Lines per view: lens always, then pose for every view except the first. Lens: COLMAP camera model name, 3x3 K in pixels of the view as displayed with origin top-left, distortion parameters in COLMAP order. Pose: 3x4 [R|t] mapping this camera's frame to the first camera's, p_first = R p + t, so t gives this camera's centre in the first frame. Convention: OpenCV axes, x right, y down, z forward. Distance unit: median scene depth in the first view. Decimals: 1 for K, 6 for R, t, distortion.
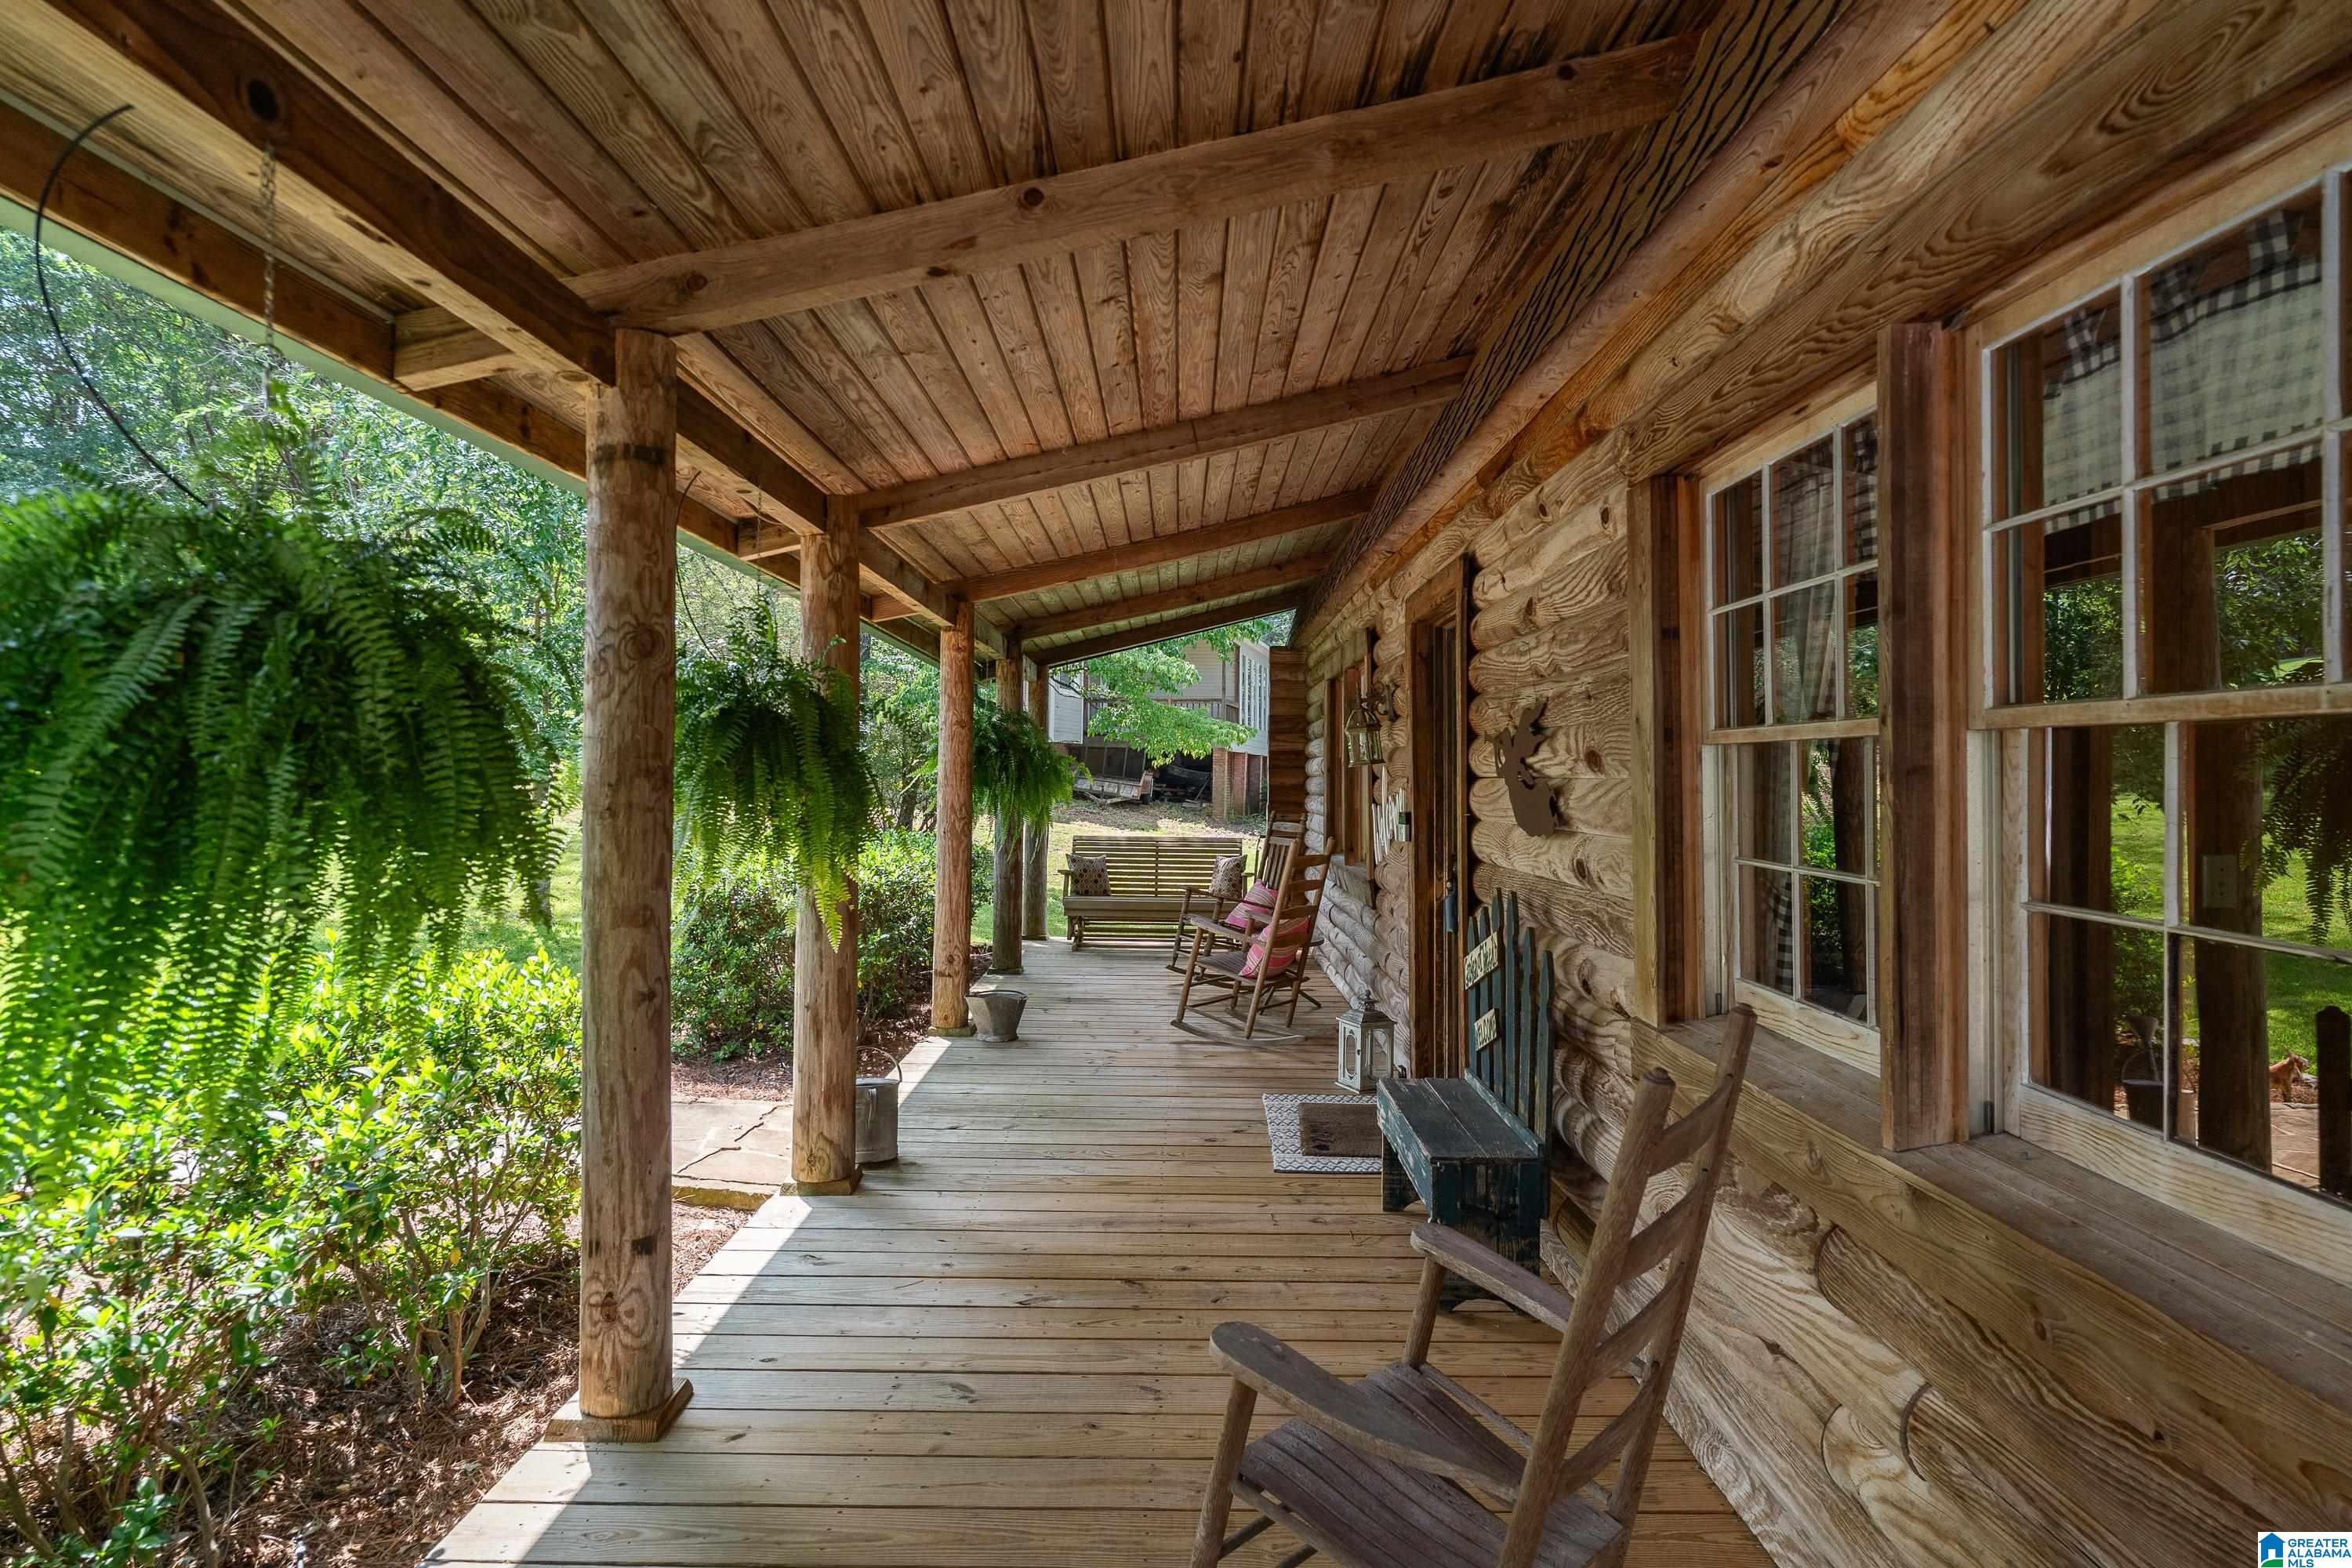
lens RADIAL K [[1283.7, 0, 1176.0], [0, 1283.7, 784.0], [0, 0, 1]] dist [-0.001416, -0.000105]
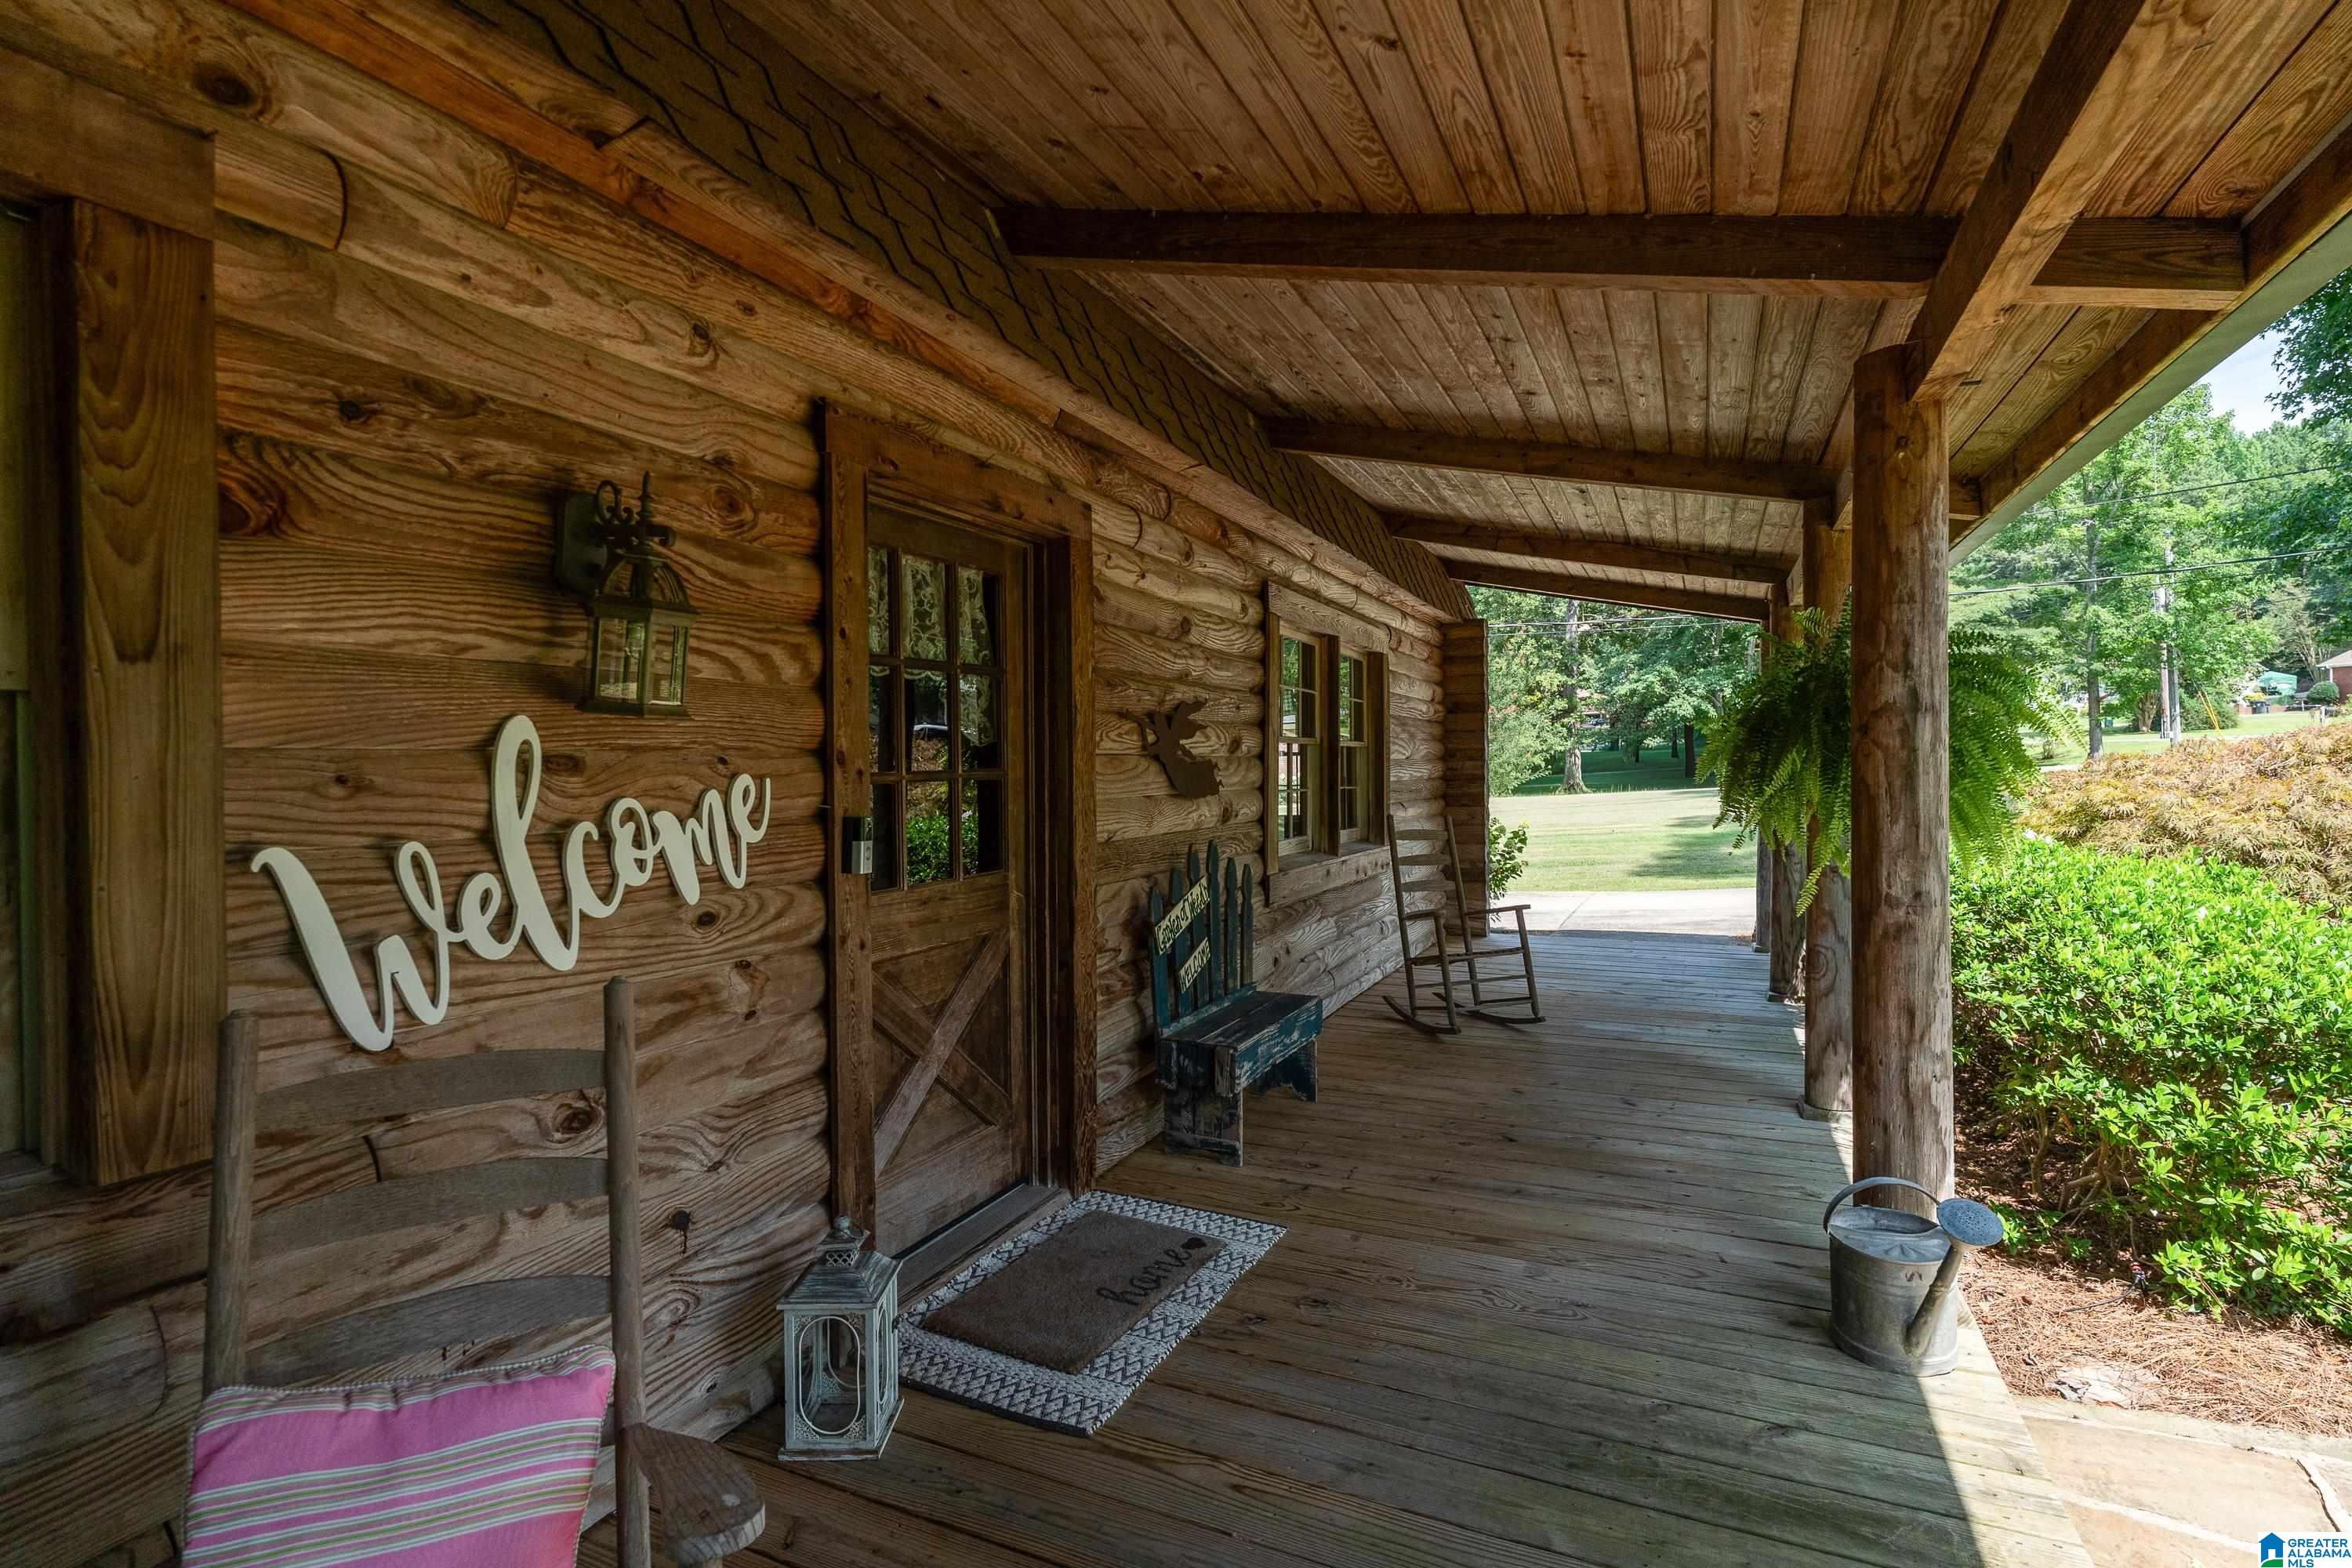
lens RADIAL K [[1087.0, 0, 1176.0], [0, 1087.0, 784.0], [0, 0, 1]] dist [0.009486, 0.000128]
pose [[-0.898230, -0.006068, 0.439483, -0.186538], [0.008840, 0.999453, 0.031866, -0.010671], [-0.439436, 0.032508, -0.897686, 1.863136]]
